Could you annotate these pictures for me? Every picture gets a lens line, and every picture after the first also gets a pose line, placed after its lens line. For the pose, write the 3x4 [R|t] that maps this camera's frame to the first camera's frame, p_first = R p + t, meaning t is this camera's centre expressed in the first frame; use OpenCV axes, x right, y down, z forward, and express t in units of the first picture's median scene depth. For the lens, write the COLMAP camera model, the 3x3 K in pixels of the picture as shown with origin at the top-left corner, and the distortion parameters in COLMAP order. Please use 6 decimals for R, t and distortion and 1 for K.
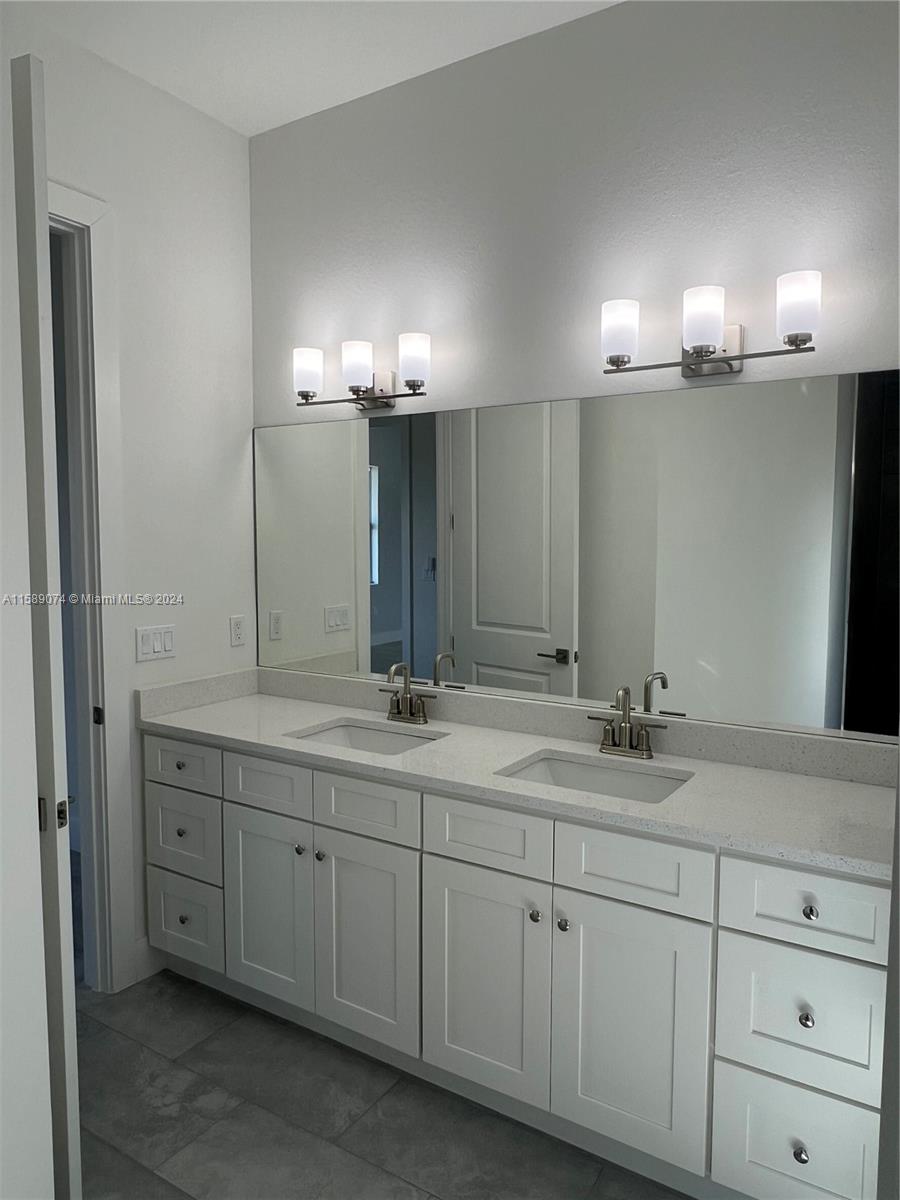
lens RADIAL K [[816.1, 0, 447.6], [0, 816.1, 597.0], [0, 0, 1]] dist [-0.003136, -0.000227]
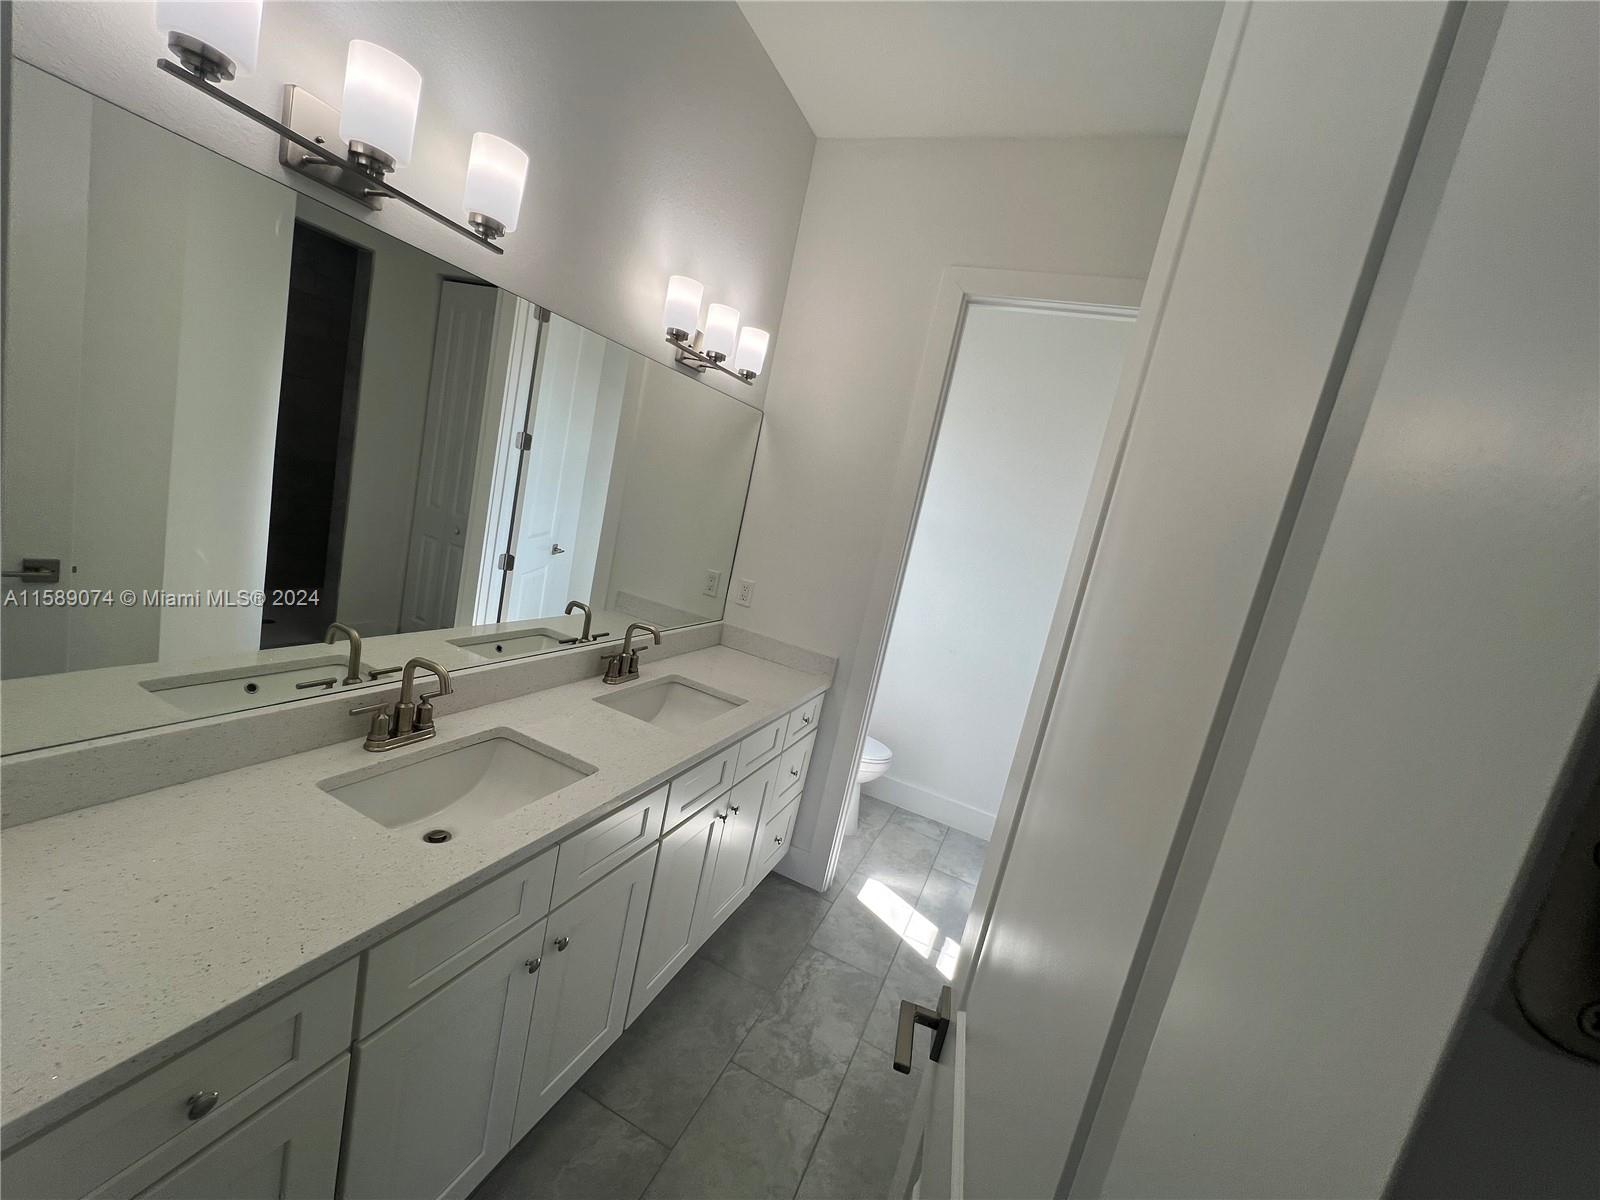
lens RADIAL K [[639.4, 0, 796.9], [0, 639.4, 599.0], [0, 0, 1]] dist [0.002842, 0.000294]
pose [[-0.153854, -0.197452, 0.968164, -0.745470], [-0.143094, 0.973954, 0.175893, -0.126796], [-0.977677, -0.111476, -0.178101, 1.016426]]
